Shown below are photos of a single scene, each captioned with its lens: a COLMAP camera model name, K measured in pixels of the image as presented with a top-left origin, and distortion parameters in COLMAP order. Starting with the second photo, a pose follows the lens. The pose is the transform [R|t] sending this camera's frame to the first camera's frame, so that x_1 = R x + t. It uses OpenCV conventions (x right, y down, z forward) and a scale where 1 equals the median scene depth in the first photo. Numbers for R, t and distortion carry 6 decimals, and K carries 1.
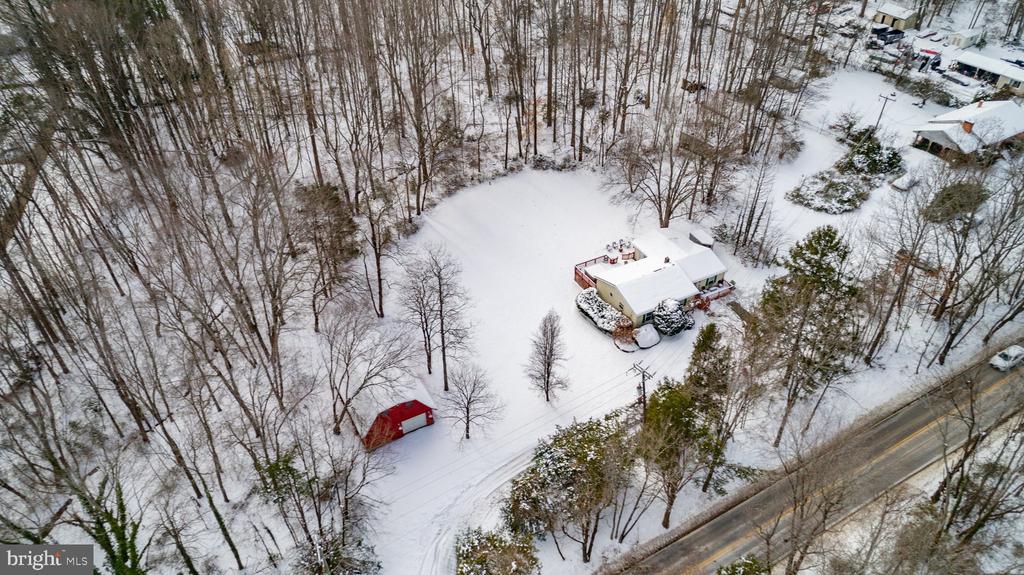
lens RADIAL K [[689.6, 0, 512.1], [0, 689.6, 287.8], [0, 0, 1]] dist [-0.012788, 0.009230]
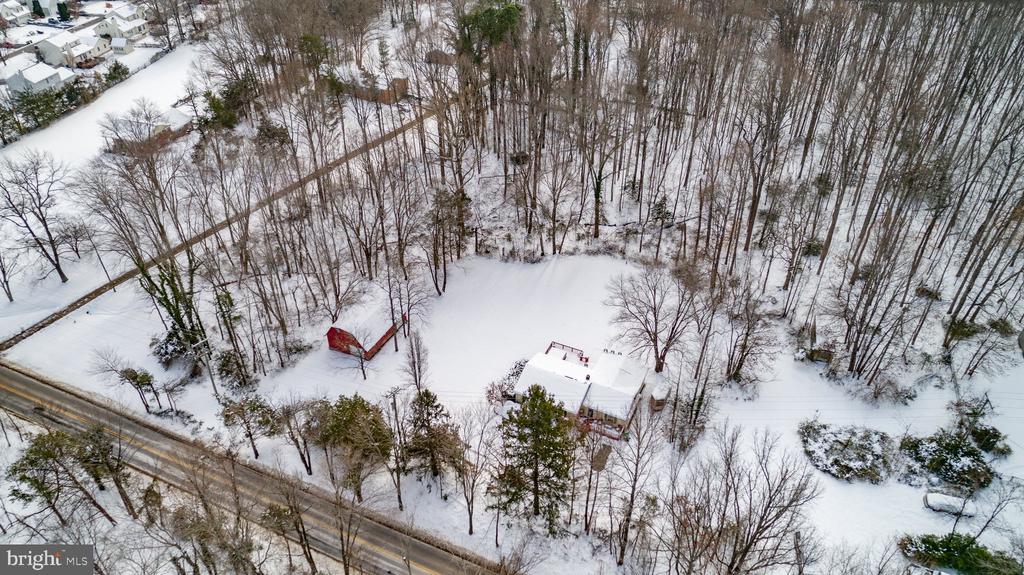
lens RADIAL K [[689.6, 0, 511.6], [0, 689.6, 290.7], [0, 0, 1]] dist [-0.012788, 0.009230]
pose [[0.584942, 0.494120, -0.643186, 0.667997], [-0.504244, 0.842672, 0.188790, -0.255742], [0.635280, 0.213892, 0.742071, 0.062455]]
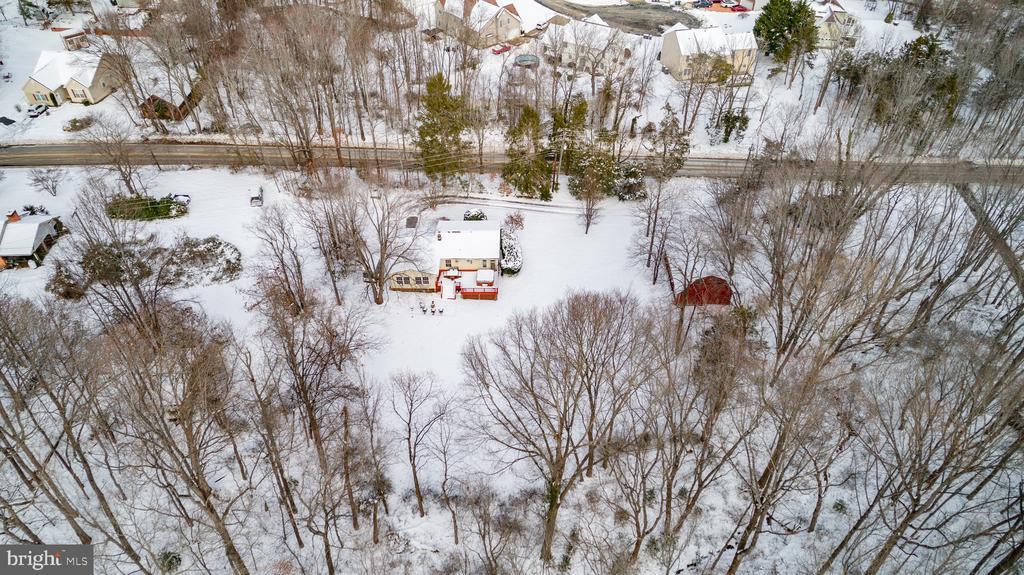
lens RADIAL K [[689.6, 0, 511.6], [0, 689.6, 285.6], [0, 0, 1]] dist [-0.012788, 0.009230]
pose [[-0.874763, -0.323603, 0.360653, -0.273813], [0.300140, 0.222458, 0.927593, -0.891064], [-0.380402, 0.919671, -0.097472, 0.961113]]
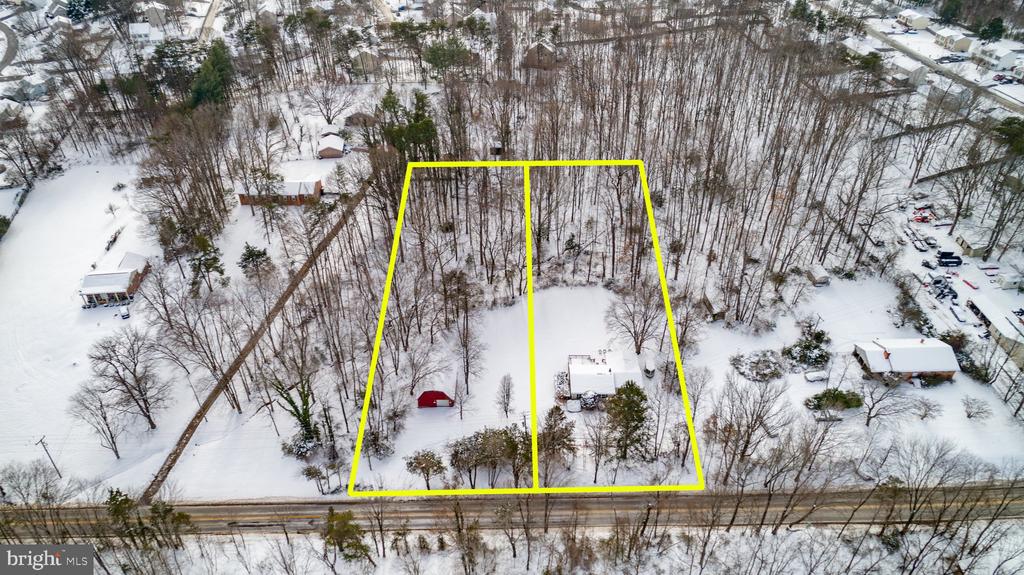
lens RADIAL K [[689.6, 0, 513.1], [0, 689.6, 289.0], [0, 0, 1]] dist [-0.012788, 0.009230]
pose [[0.873375, 0.298135, -0.385139, 0.521450], [-0.303382, 0.951625, 0.048674, -0.206975], [0.381020, 0.074334, 0.921574, -0.599235]]
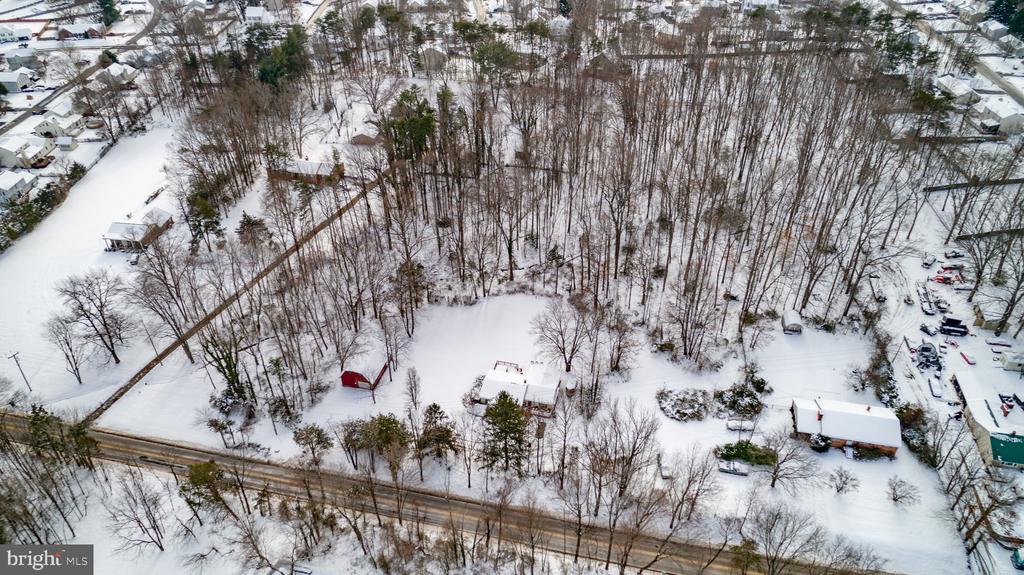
lens RADIAL K [[689.6, 0, 512.6], [0, 689.6, 289.9], [0, 0, 1]] dist [-0.012788, 0.009230]
pose [[0.731679, 0.413295, -0.542064, 0.876455], [-0.424592, 0.898443, 0.111899, -0.358368], [0.533261, 0.148282, 0.832854, -0.410321]]
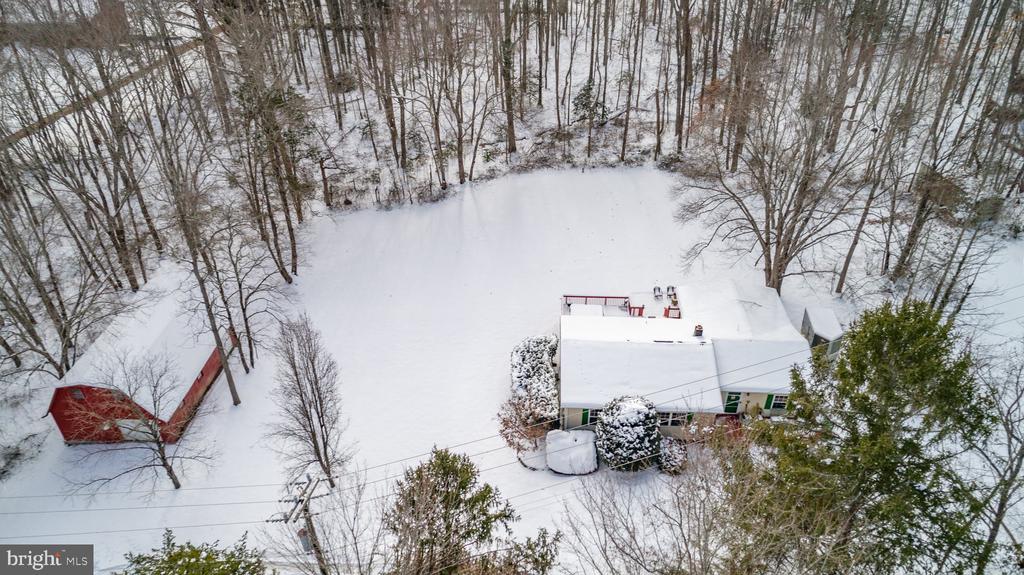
lens RADIAL K [[689.6, 0, 510.6], [0, 689.6, 289.3], [0, 0, 1]] dist [-0.012788, 0.009230]
pose [[0.849375, 0.289563, -0.441265, 0.271064], [-0.316641, 0.948458, 0.012899, -0.027283], [0.422256, 0.128767, 0.897284, 0.404539]]
